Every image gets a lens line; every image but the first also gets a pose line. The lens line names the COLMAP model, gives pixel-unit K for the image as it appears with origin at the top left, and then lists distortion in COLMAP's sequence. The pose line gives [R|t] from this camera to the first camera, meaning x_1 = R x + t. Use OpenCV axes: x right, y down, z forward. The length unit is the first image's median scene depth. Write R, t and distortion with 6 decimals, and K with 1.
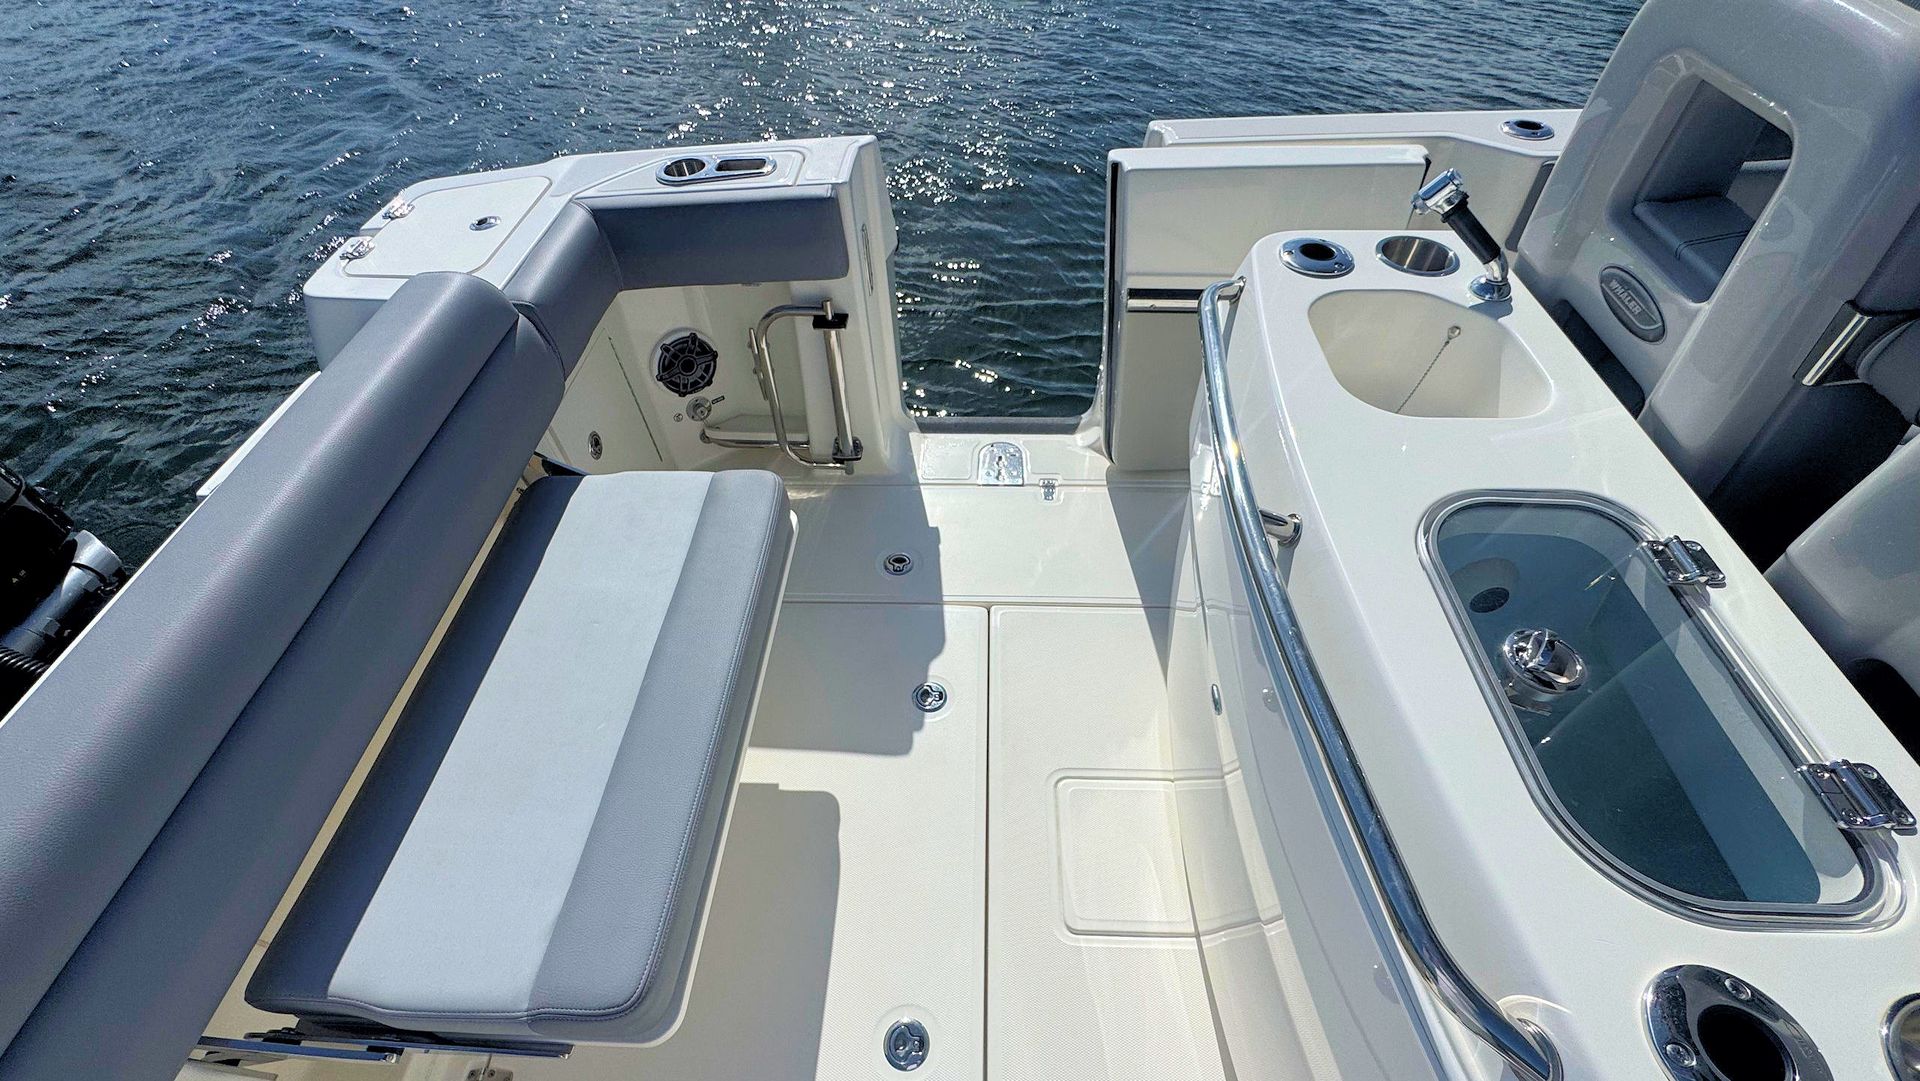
lens RADIAL K [[768.6, 0, 953.6], [0, 768.6, 613.8], [0, 0, 1]] dist [0.000639, -0.000180]
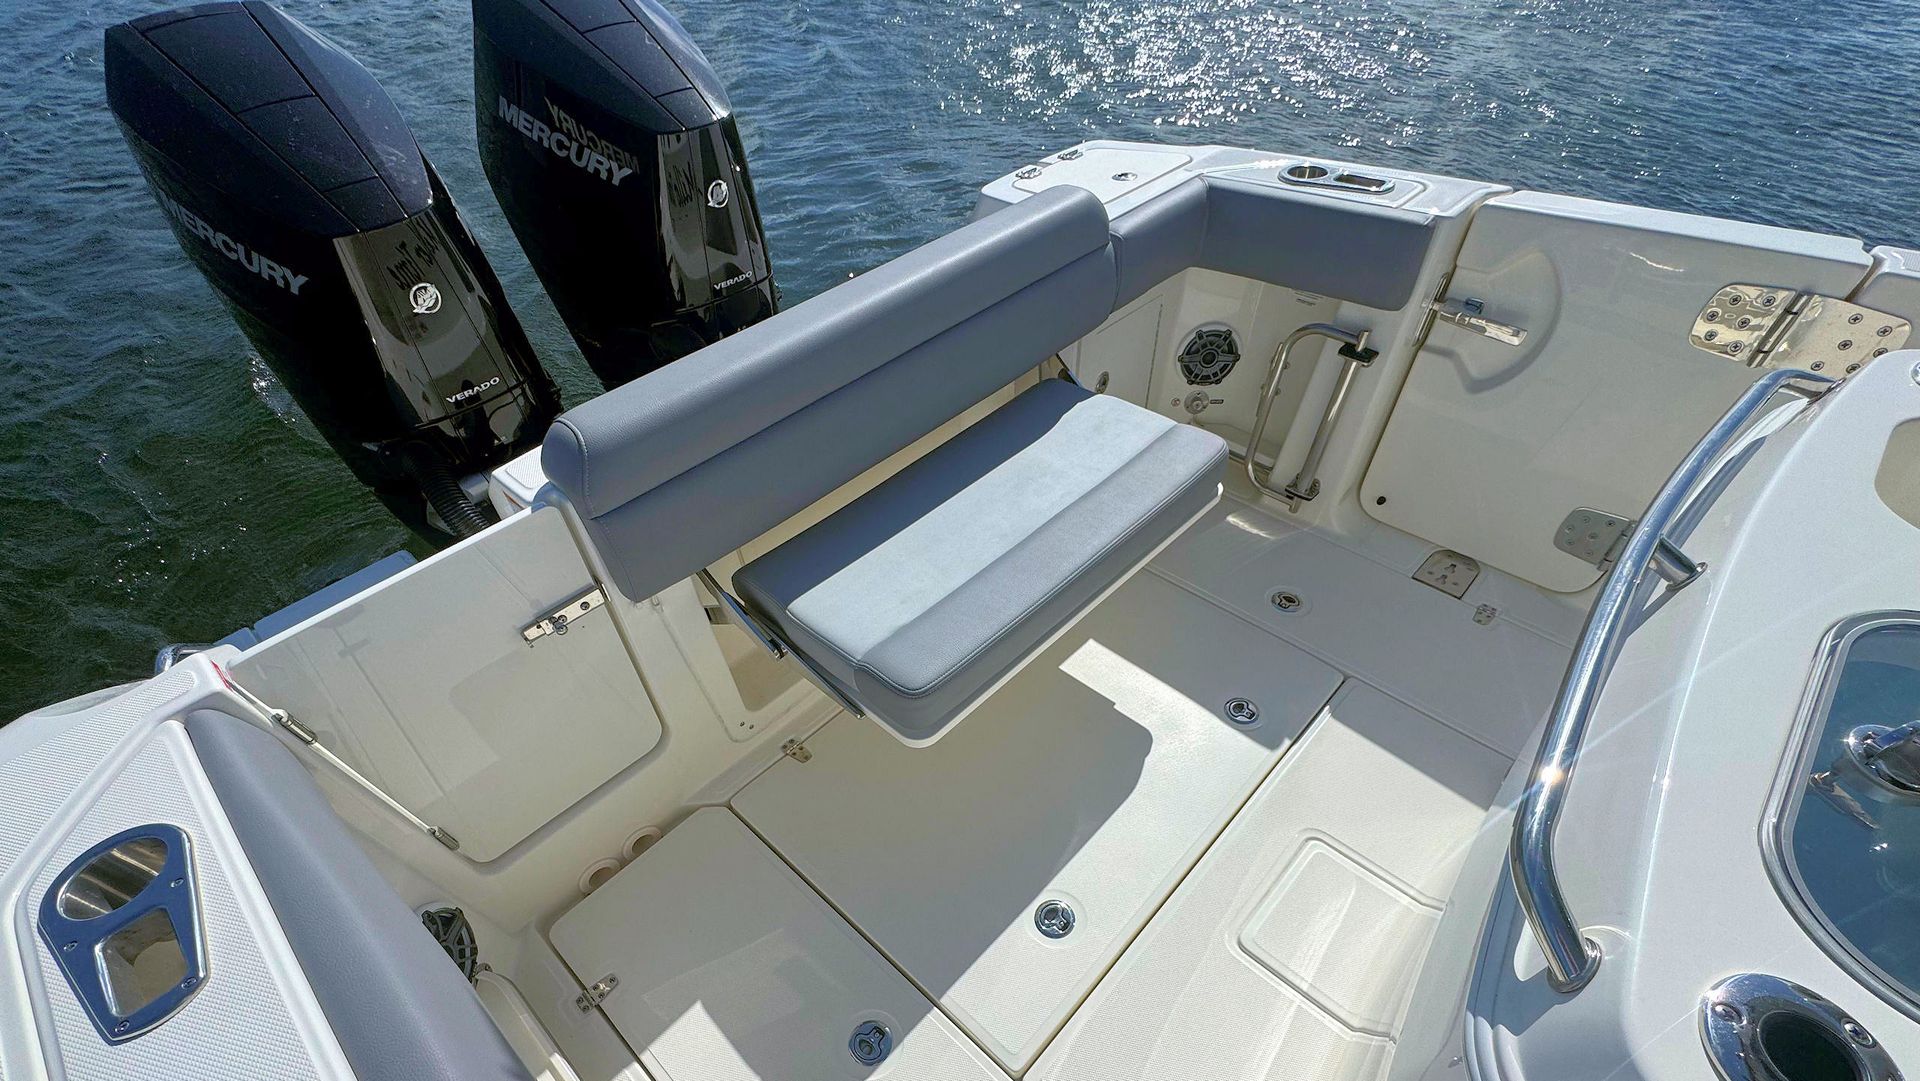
lens RADIAL K [[768.6, 0, 957.0], [0, 768.6, 716.4], [0, 0, 1]] dist [0.000639, -0.000180]
pose [[0.753366, 0.510524, -0.414494, 0.112551], [-0.502852, 0.853418, 0.137177, 0.165183], [0.423769, 0.105084, 0.899654, -0.094585]]
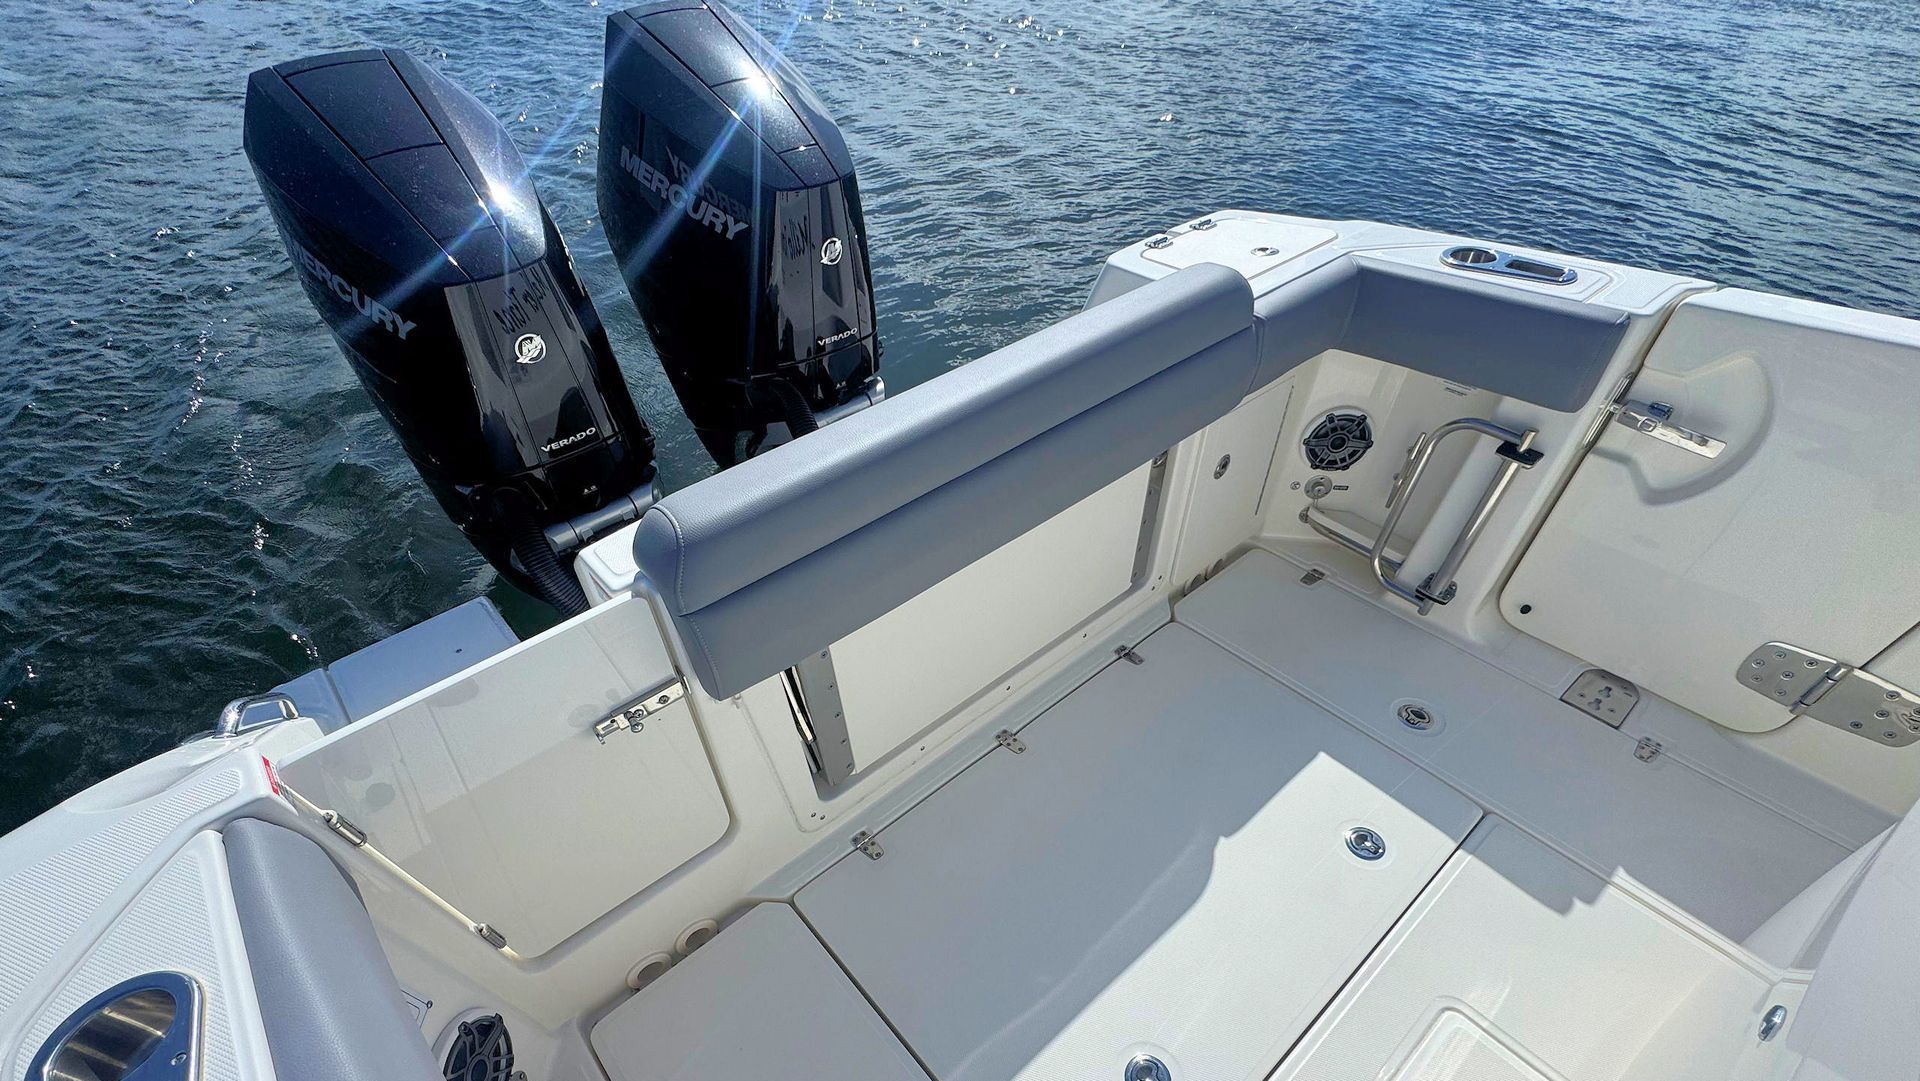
lens RADIAL K [[767.7, 0, 959.9], [0, 767.7, 717.4], [0, 0, 1]] dist [0.002096, -0.000507]
pose [[0.685441, 0.549518, -0.477703, -0.006845], [-0.559123, 0.817498, 0.138126, 0.129061], [0.466424, 0.172417, 0.867595, -0.054546]]
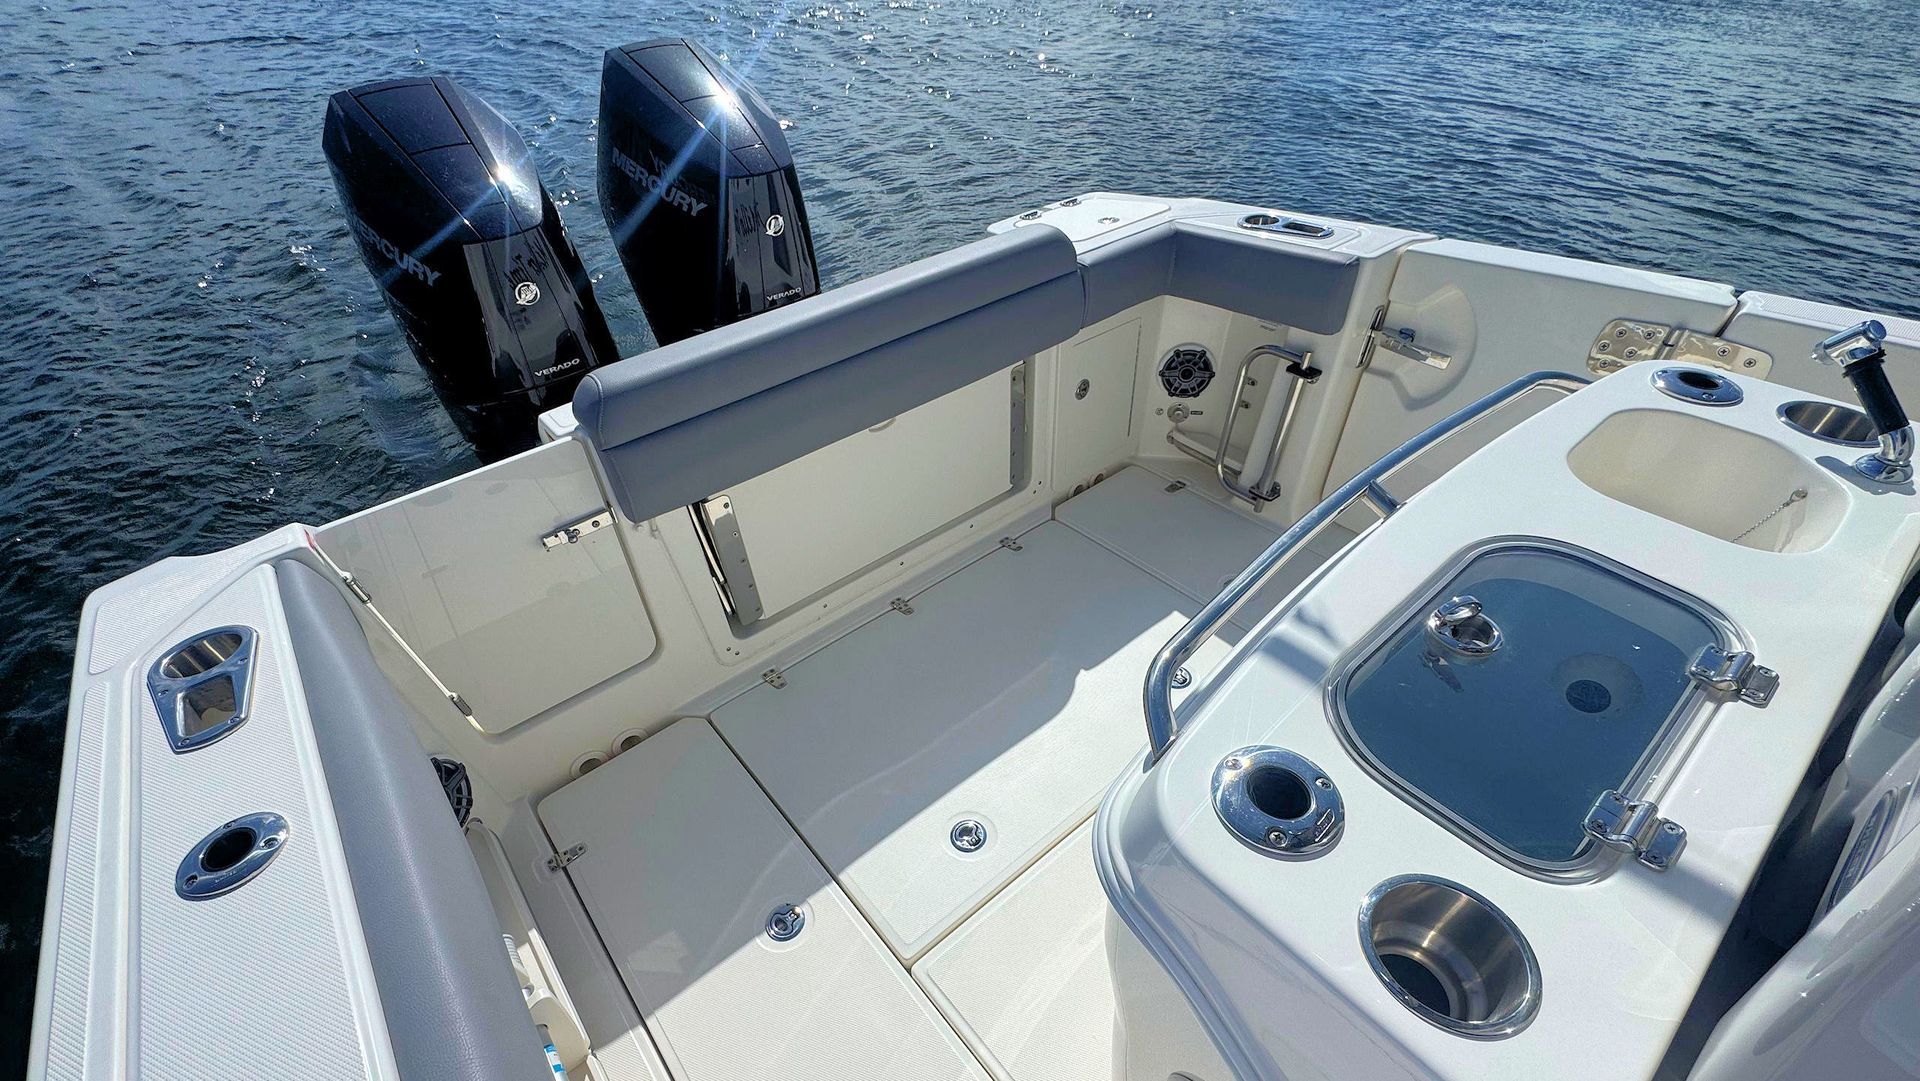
lens RADIAL K [[767.4, 0, 958.0], [0, 767.4, 642.7], [0, 0, 1]] dist [0.002275, -0.001006]
pose [[0.668434, 0.514513, -0.537097, 0.334036], [-0.563597, 0.821599, 0.085638, 0.150820], [0.485340, 0.245463, 0.839162, -0.114731]]
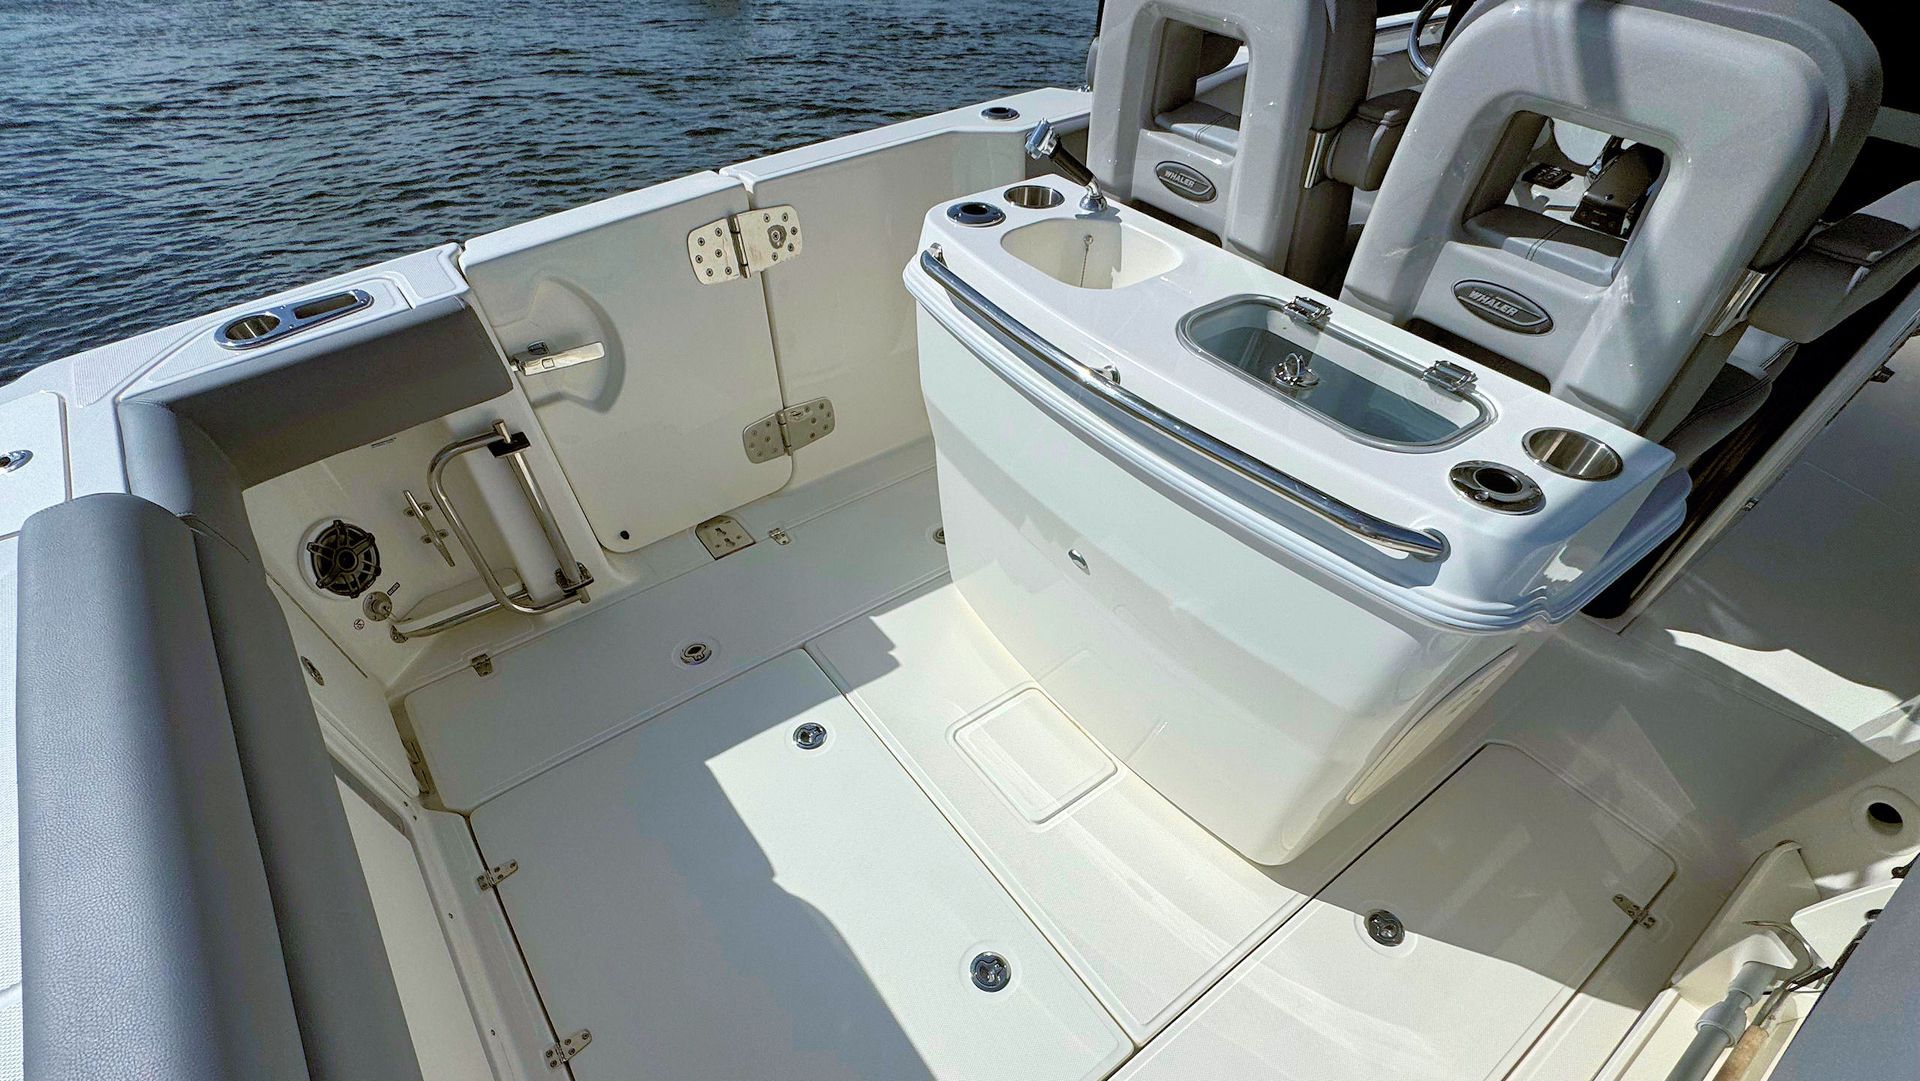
lens RADIAL K [[767.4, 0, 954.6], [0, 767.4, 718.1], [0, 0, 1]] dist [0.002275, -0.001006]
pose [[0.781128, -0.479341, 0.400089, -0.283457], [0.475038, 0.872100, 0.117391, 0.057891], [-0.405188, 0.098360, 0.908927, -0.032455]]
